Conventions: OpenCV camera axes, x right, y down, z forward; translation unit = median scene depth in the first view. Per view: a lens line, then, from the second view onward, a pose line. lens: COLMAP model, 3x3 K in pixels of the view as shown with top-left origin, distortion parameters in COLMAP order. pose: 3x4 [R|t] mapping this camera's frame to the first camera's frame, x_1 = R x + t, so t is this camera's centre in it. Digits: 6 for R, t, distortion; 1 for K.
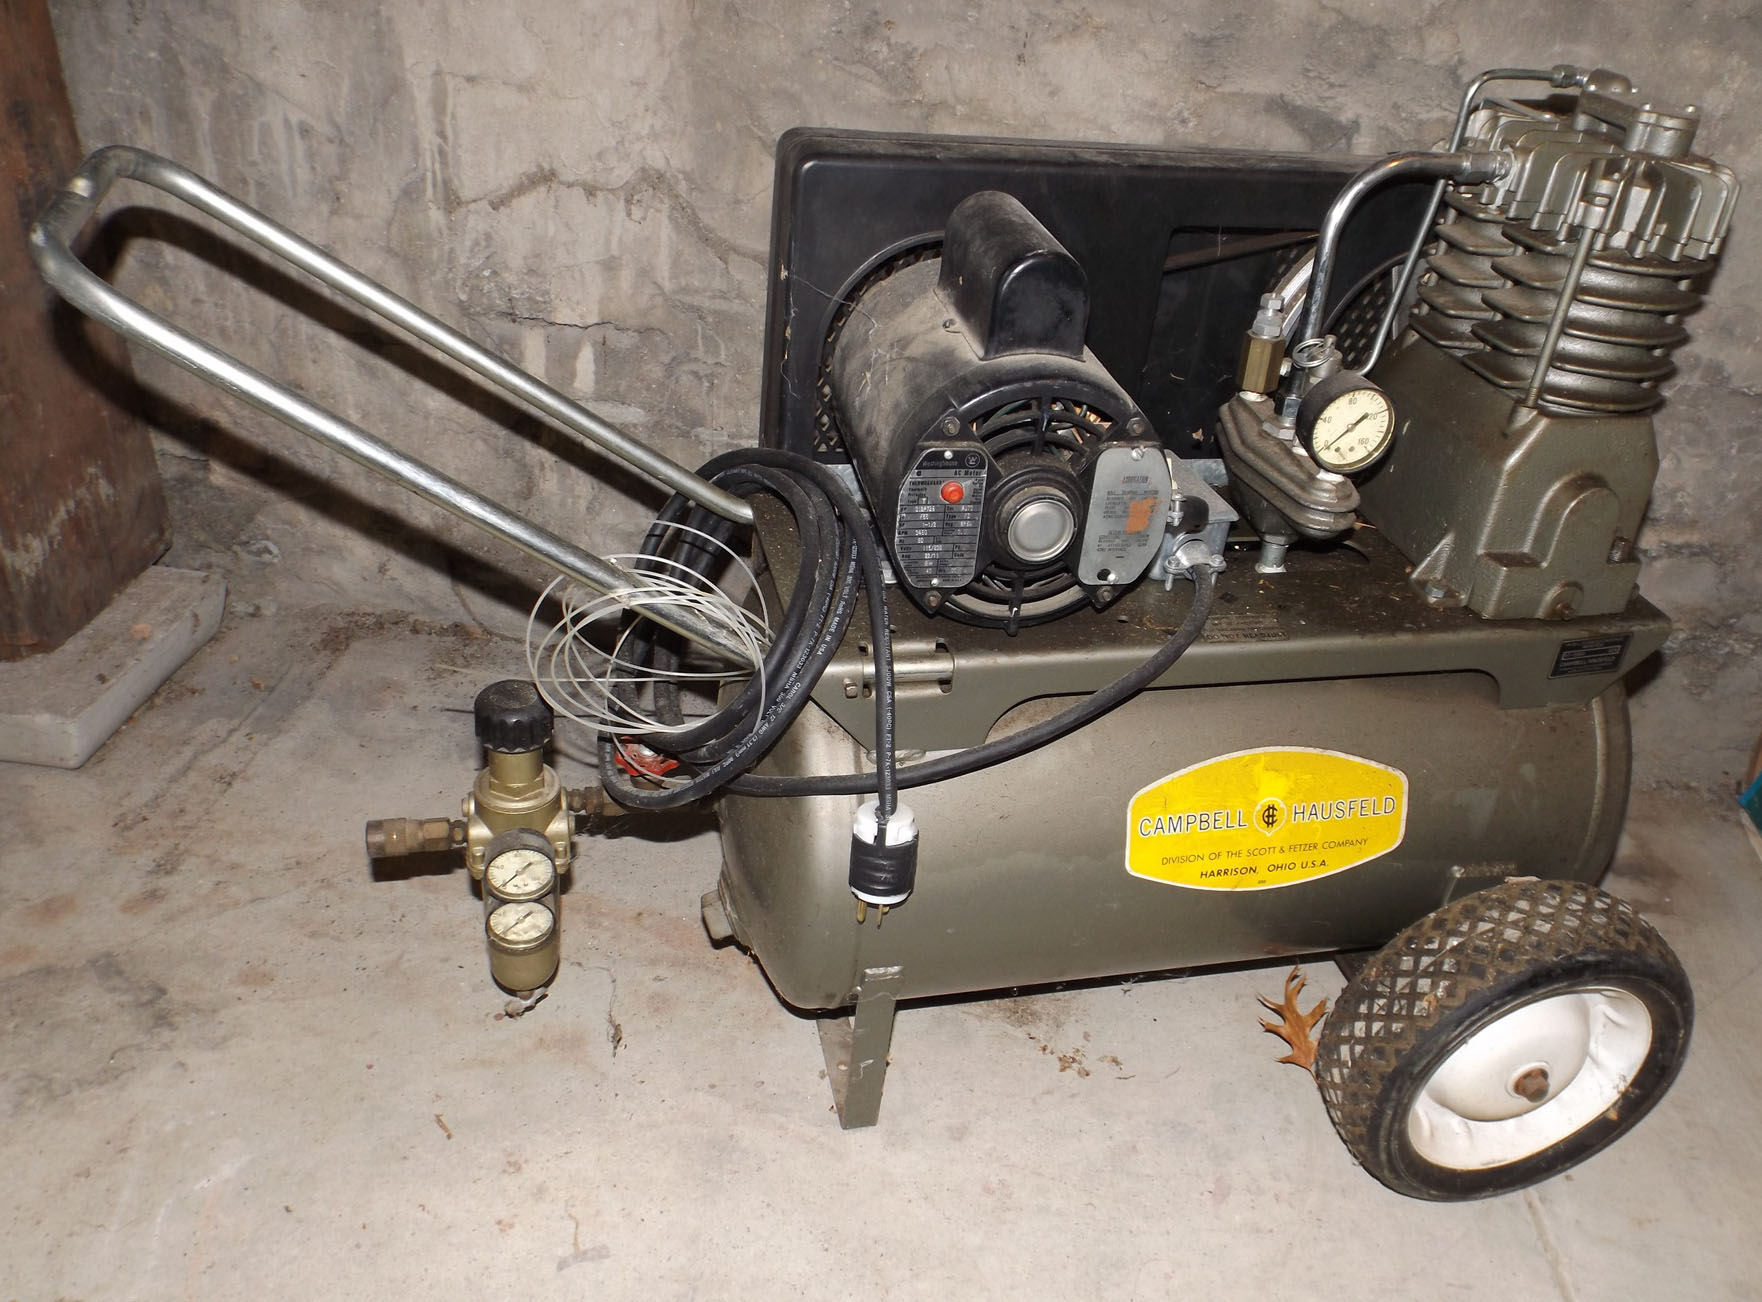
lens RADIAL K [[1500.1, 0, 927.5], [0, 1500.1, 695.5], [0, 0, 1]] dist [0.001929, 0.000070]
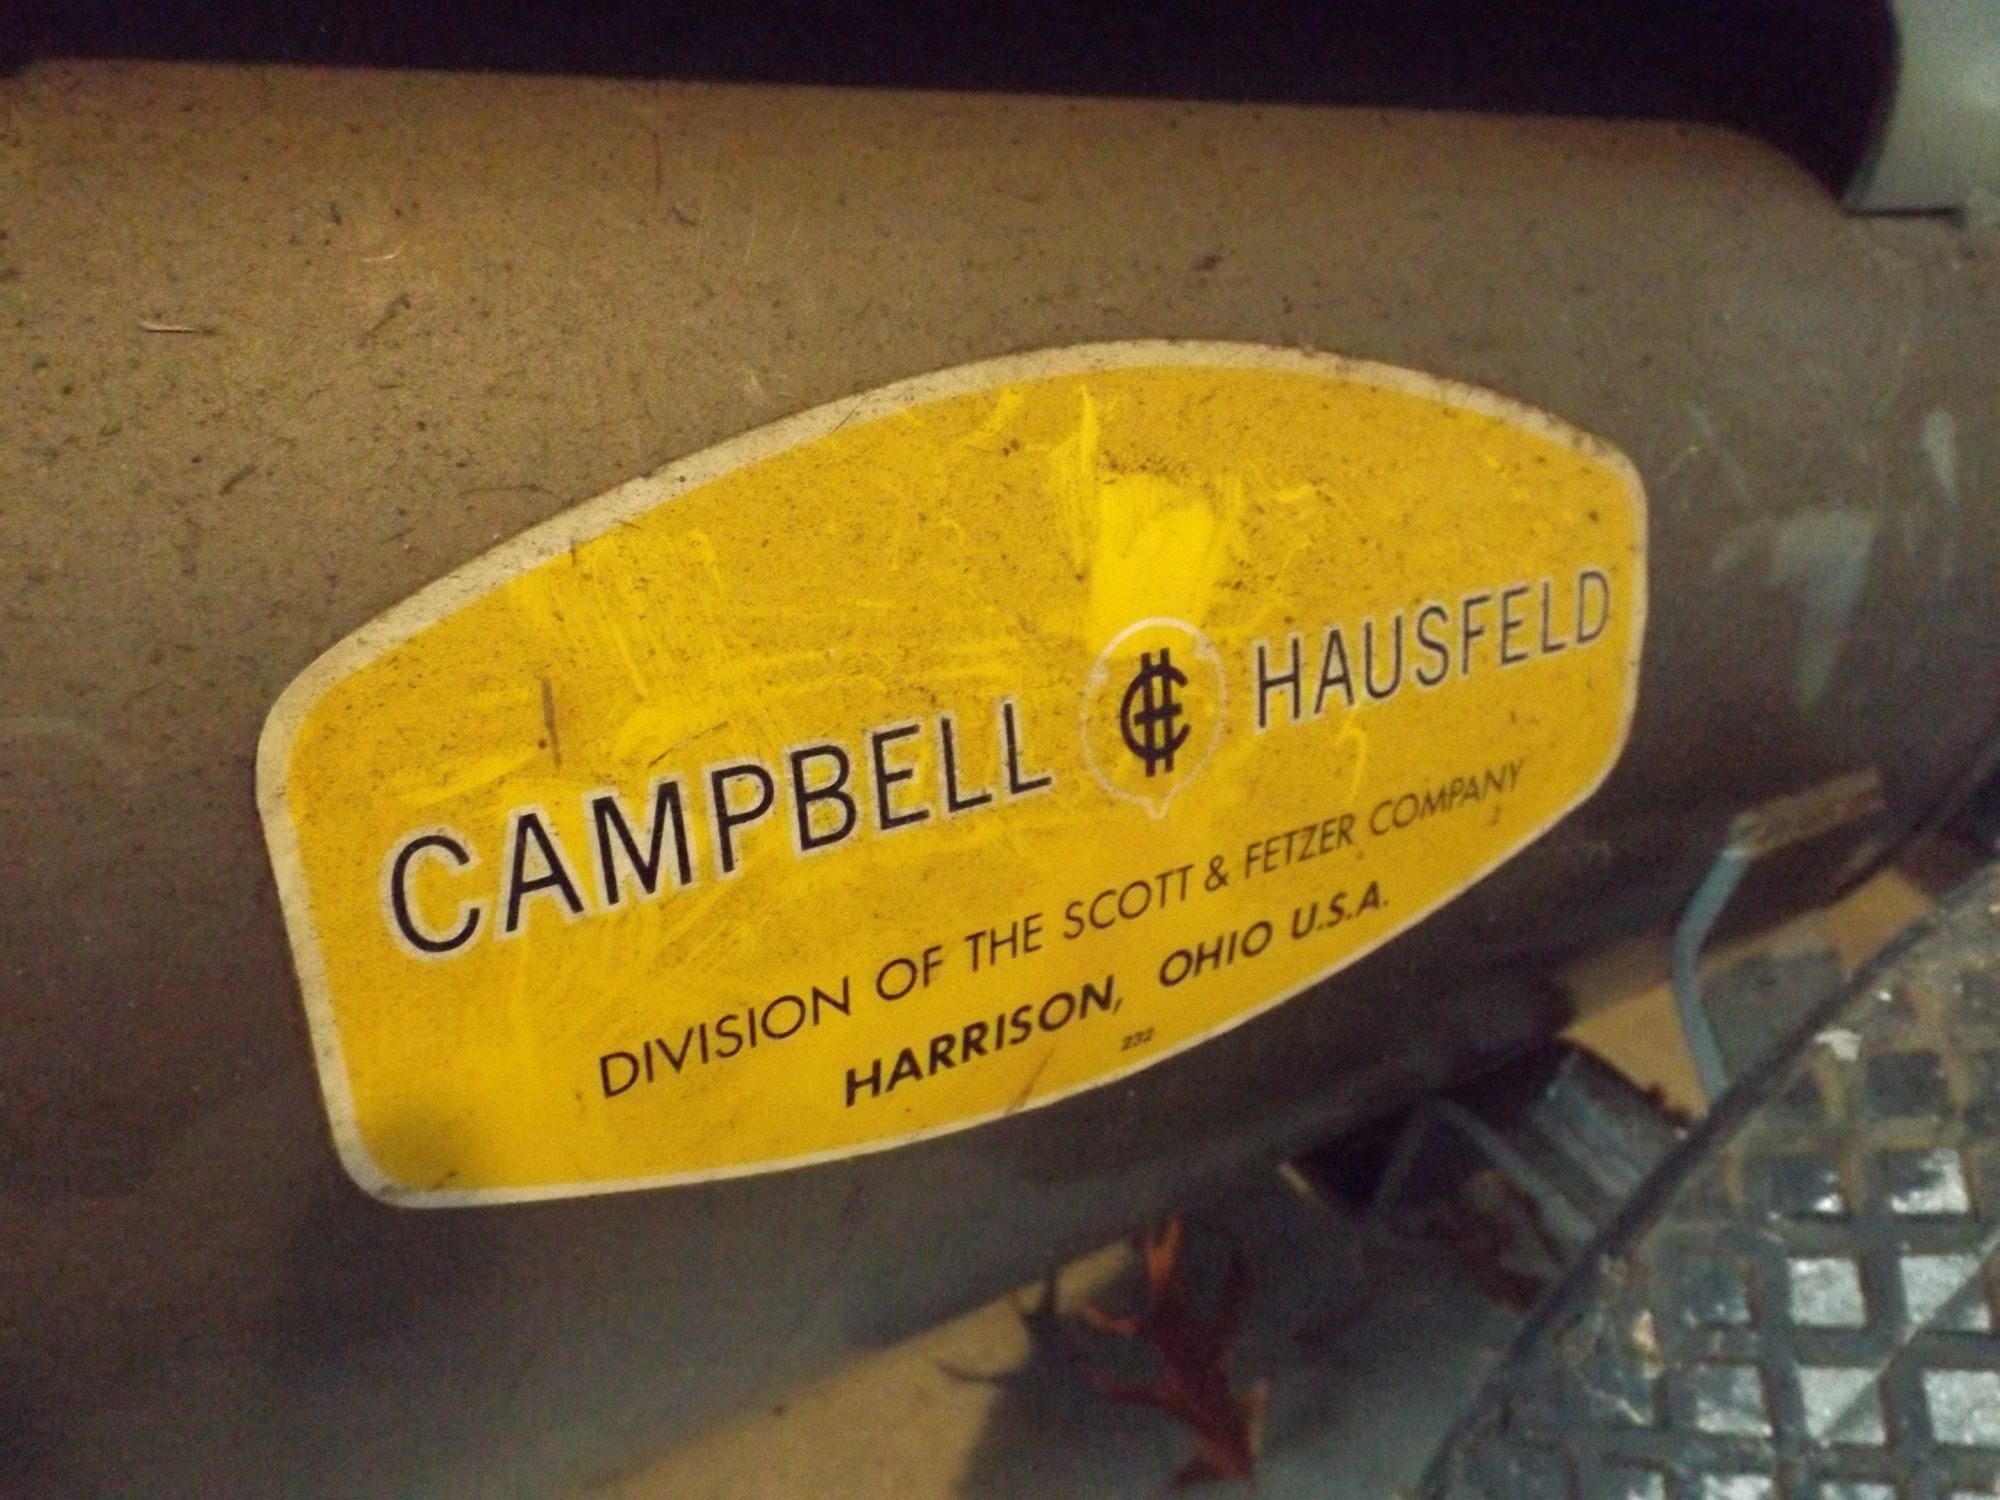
lens RADIAL K [[1634.9, 0, 1000.0], [0, 1634.9, 750.0], [0, 0, 1]] dist [-0.001915, -0.004001]
pose [[0.949216, -0.147478, 0.277920, 0.148474], [0.135597, 0.988847, 0.061611, 0.068252], [-0.283907, -0.020797, 0.958626, 0.793487]]
